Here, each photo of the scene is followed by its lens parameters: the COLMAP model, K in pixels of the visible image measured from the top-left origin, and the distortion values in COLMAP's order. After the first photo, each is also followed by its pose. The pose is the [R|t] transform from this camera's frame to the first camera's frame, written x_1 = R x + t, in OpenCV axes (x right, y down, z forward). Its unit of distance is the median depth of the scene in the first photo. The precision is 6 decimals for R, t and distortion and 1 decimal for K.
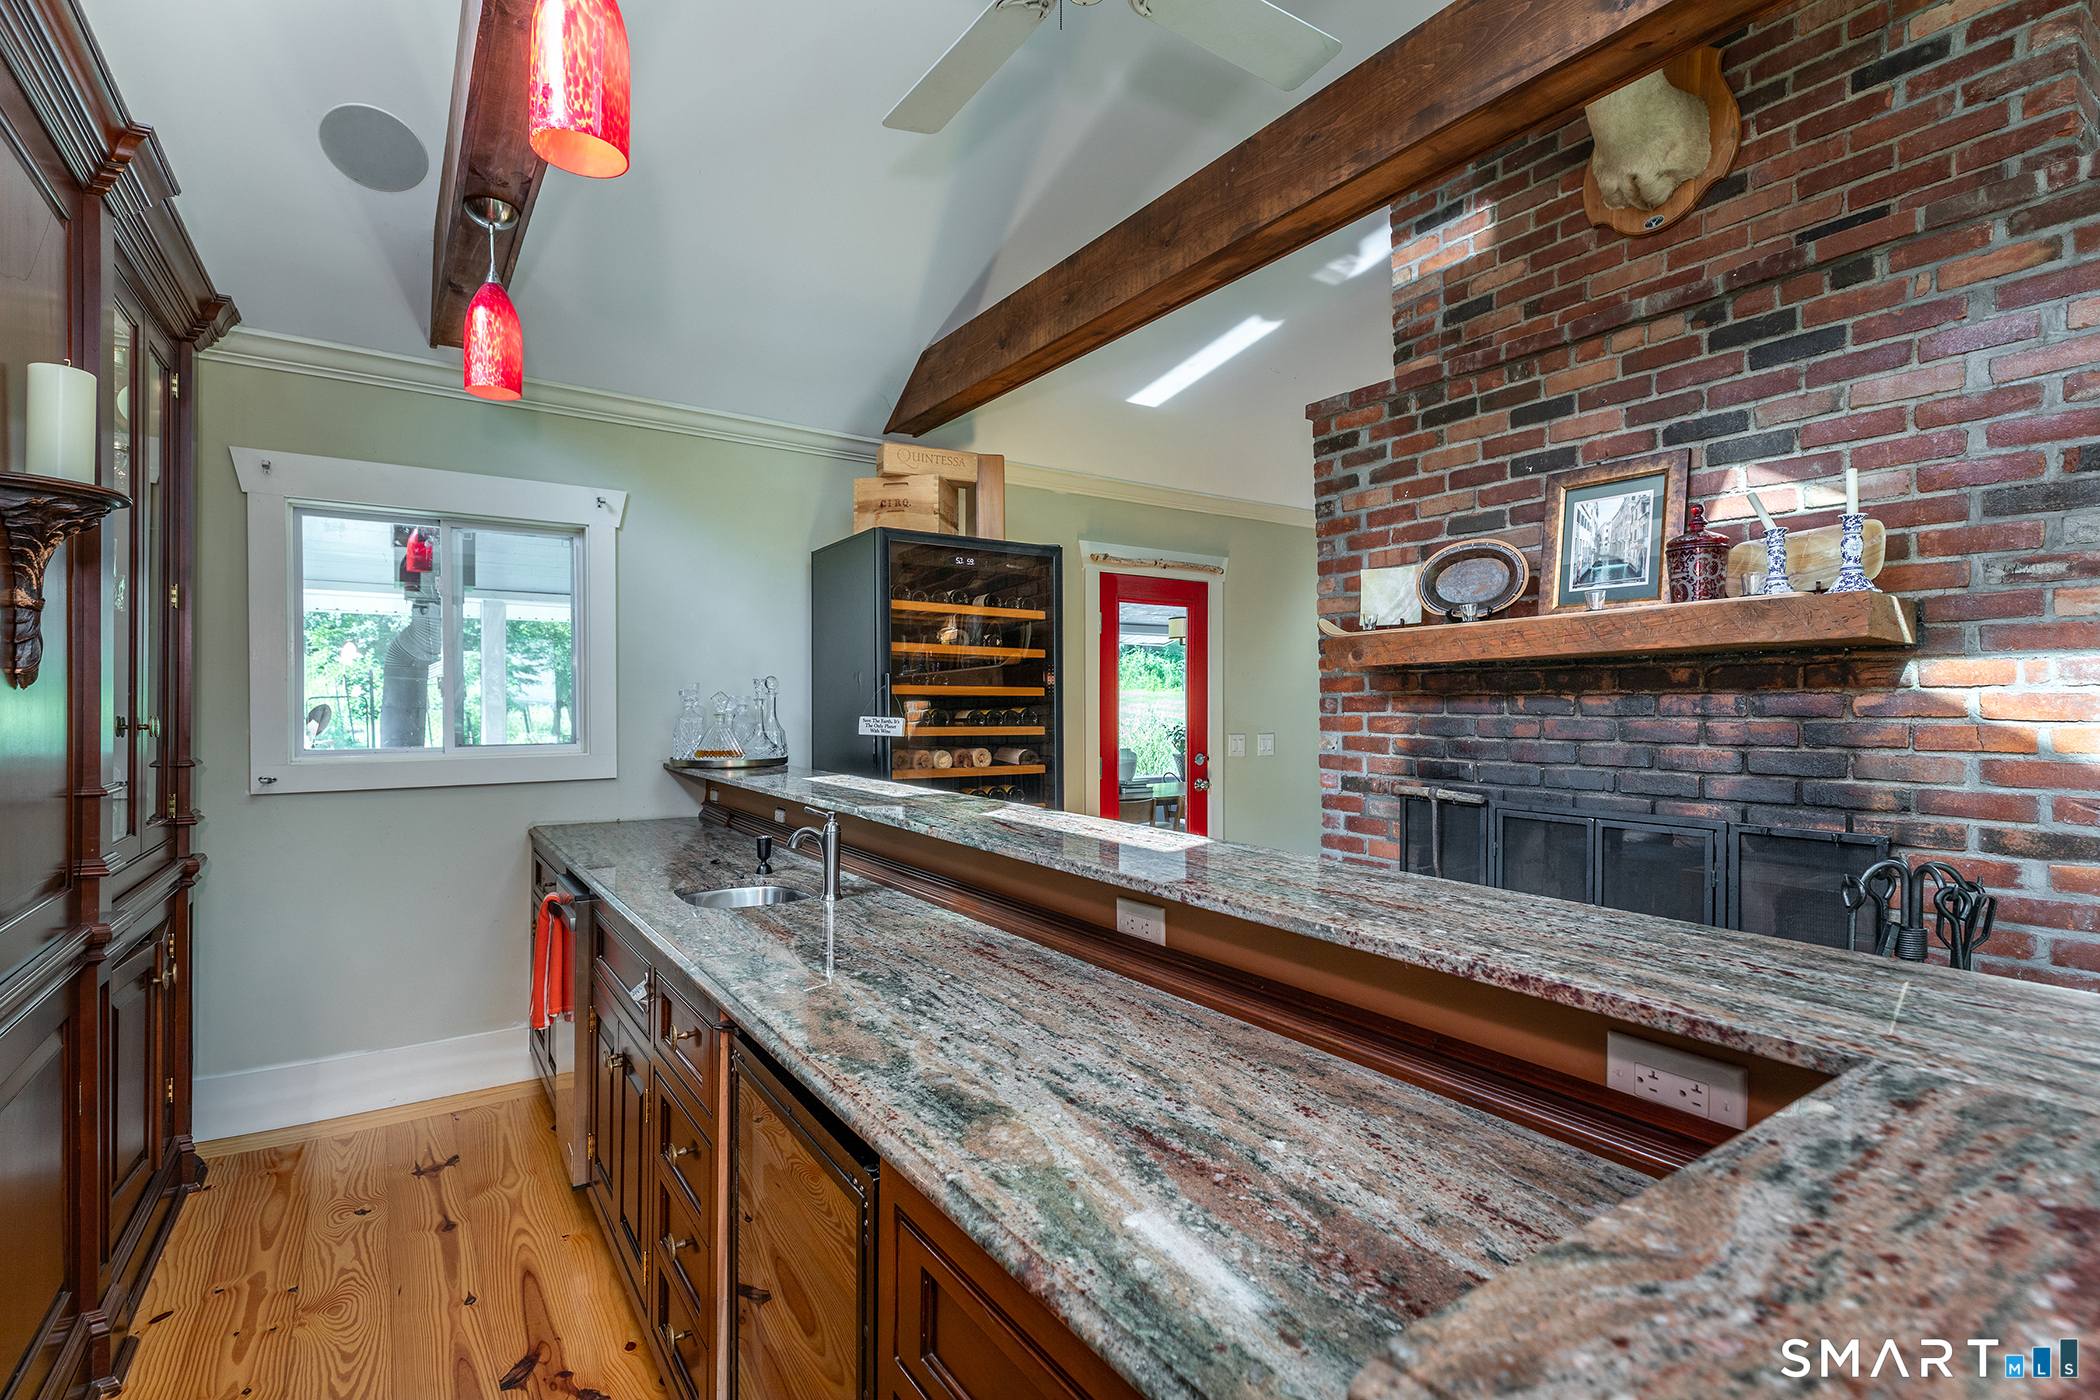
lens RADIAL K [[985.2, 0, 1044.9], [0, 985.2, 701.9], [0, 0, 1]] dist [-0.003940, -0.005406]
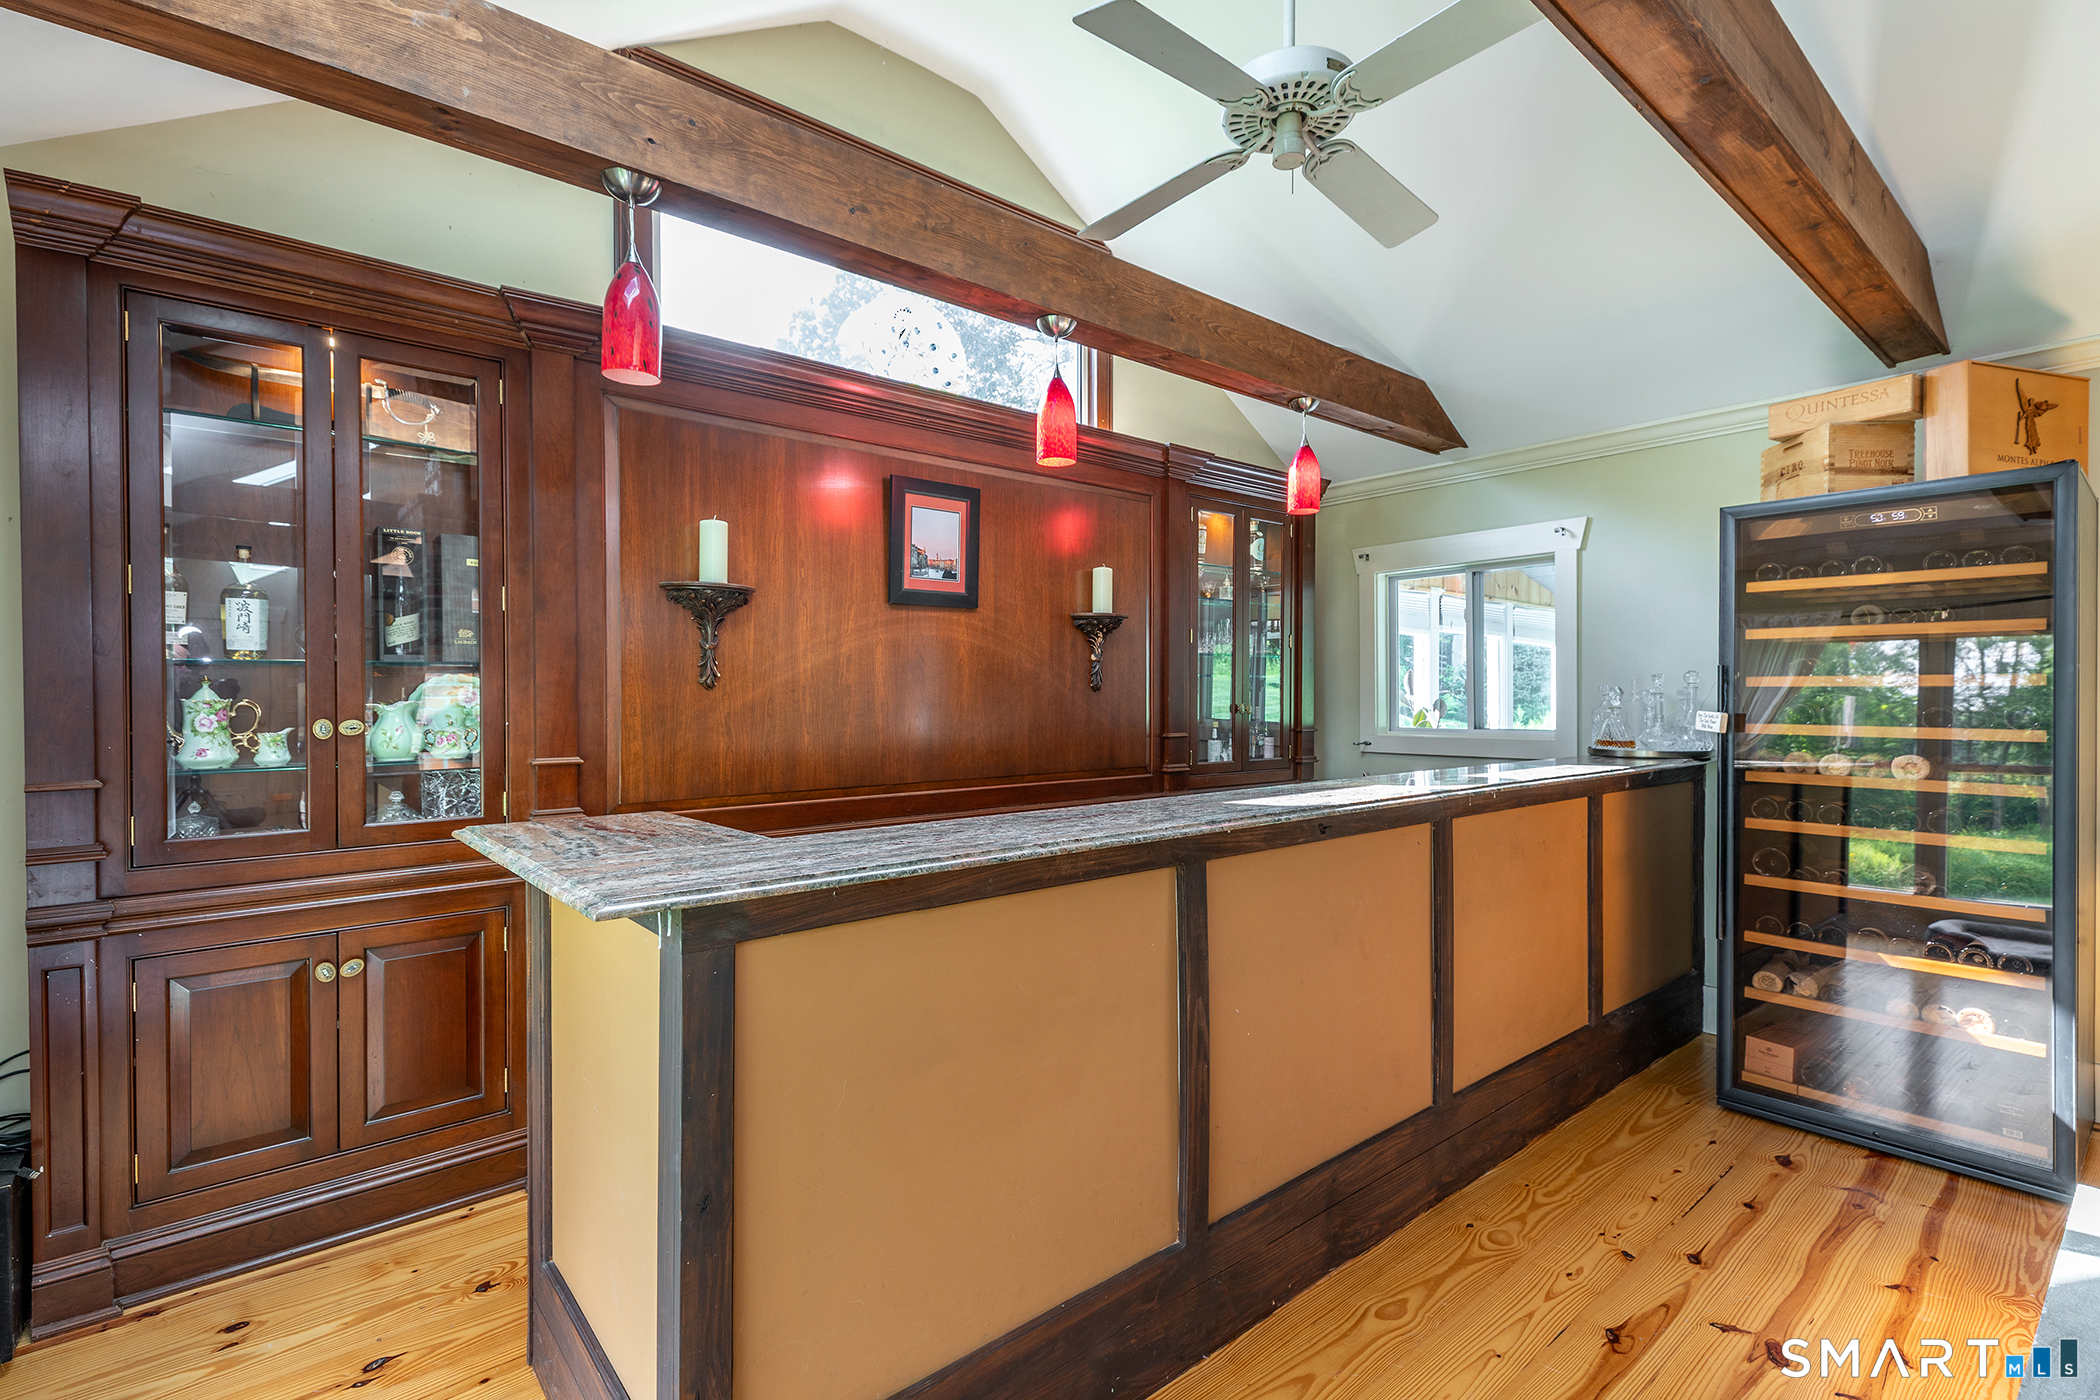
lens RADIAL K [[934.3, 0, 1049.5], [0, 934.3, 703.4], [0, 0, 1]] dist [0.000323, -0.001180]
pose [[0.085634, 0.000788, -0.996326, 0.816352], [-0.013069, 0.999915, -0.000332, 0.021133], [0.996241, 0.013049, 0.085637, 0.364127]]
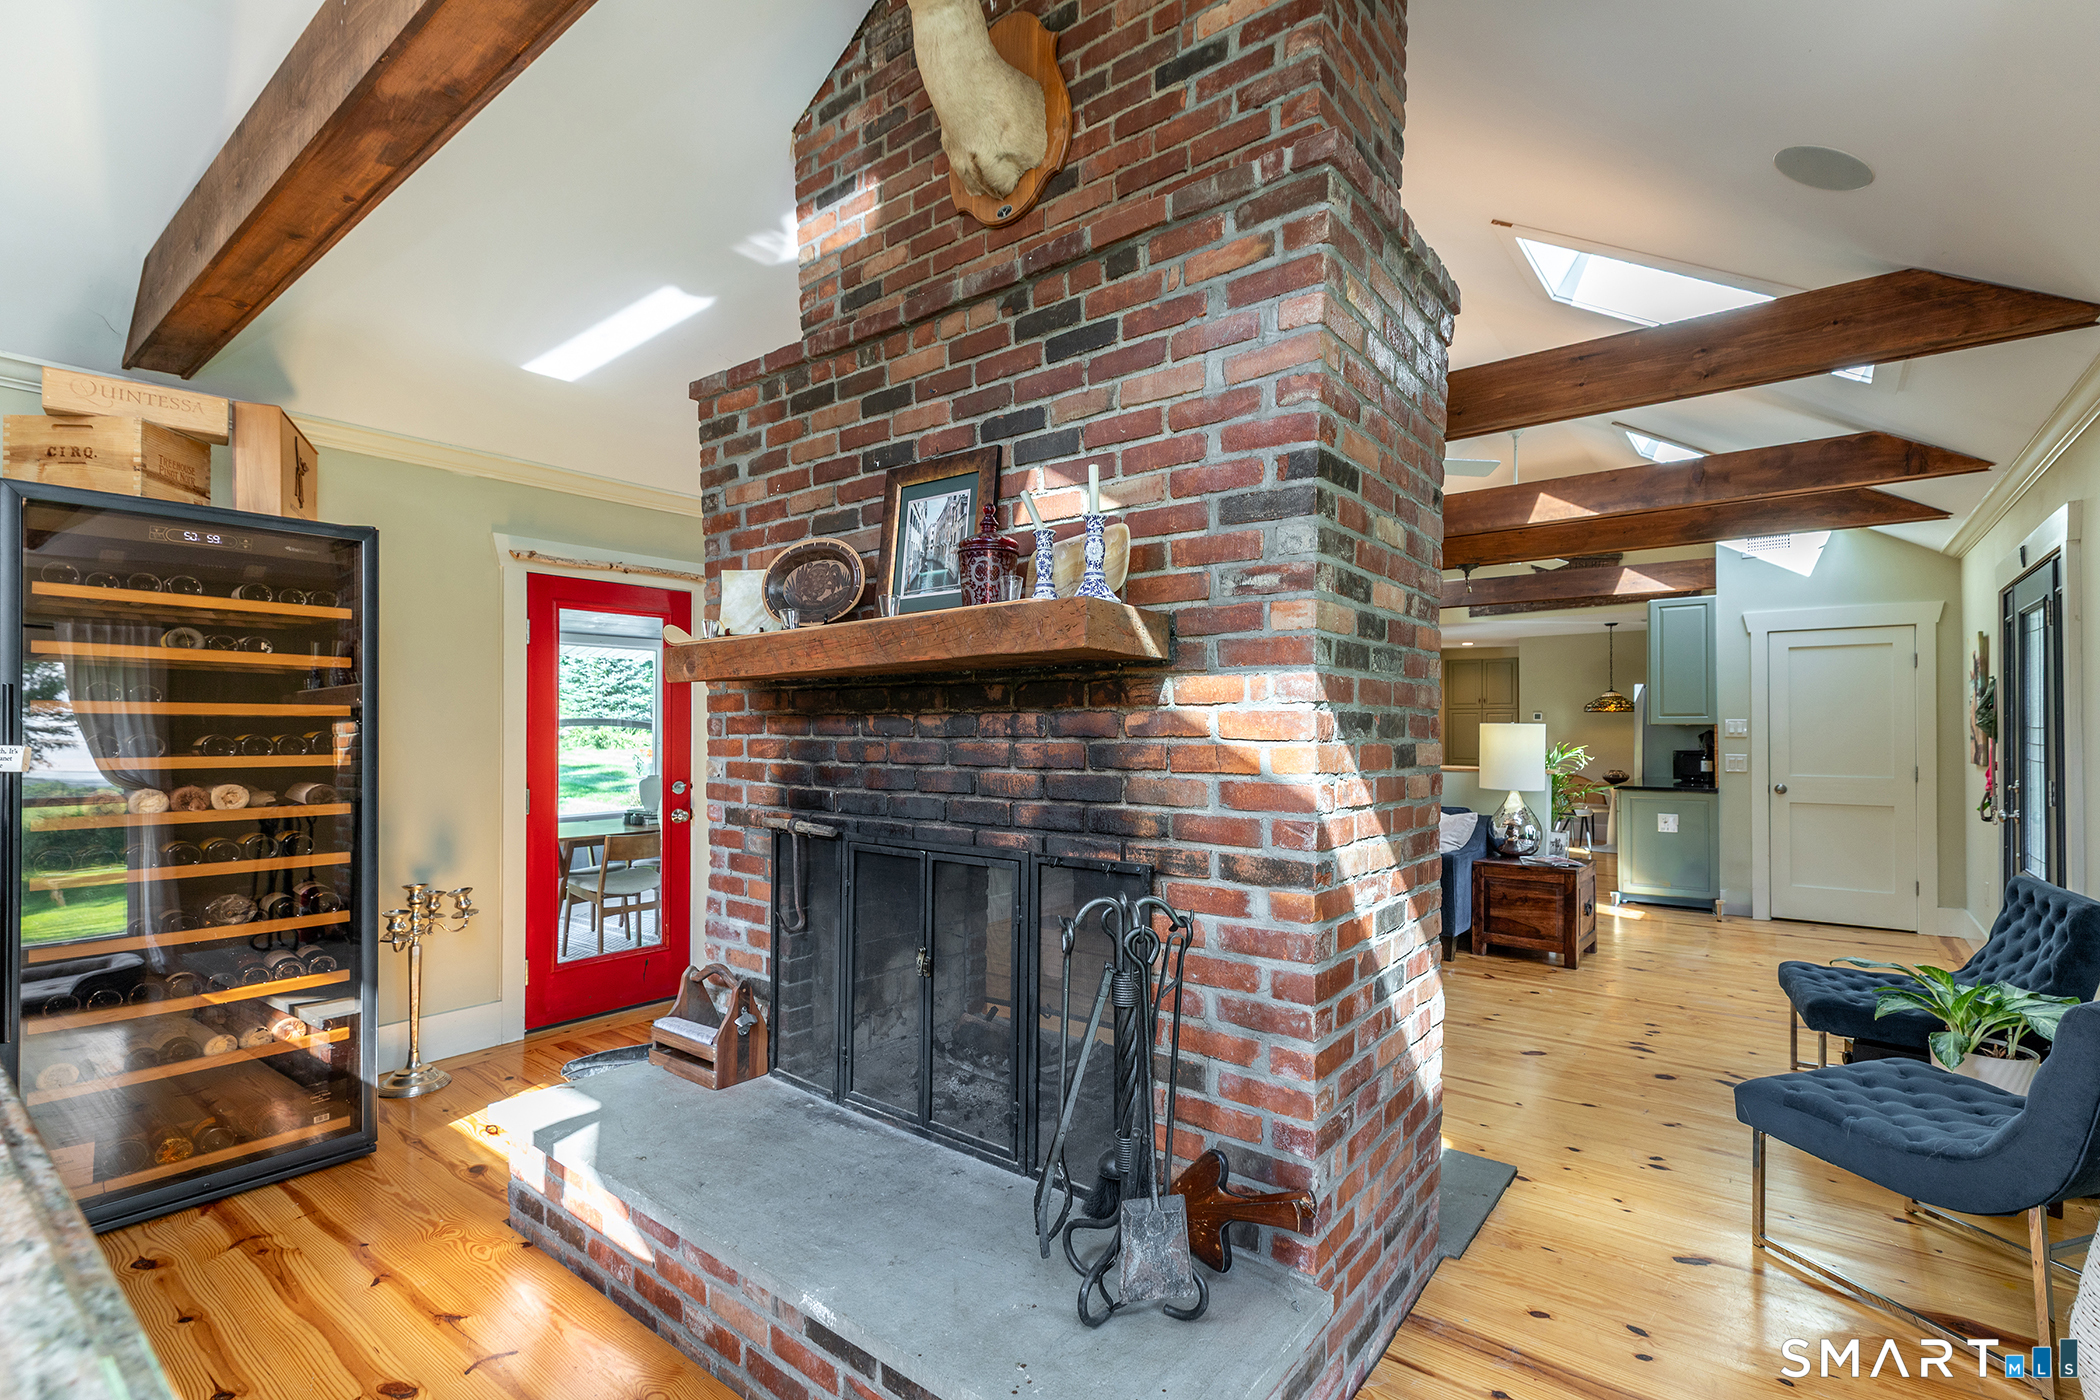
lens RADIAL K [[934.3, 0, 1054.5], [0, 934.3, 710.1], [0, 0, 1]] dist [0.000323, -0.001180]
pose [[0.948049, 0.001966, 0.318117, 0.417658], [0.002844, 0.999889, -0.014657, 0.002230], [-0.318110, 0.014800, 0.947938, 0.155121]]
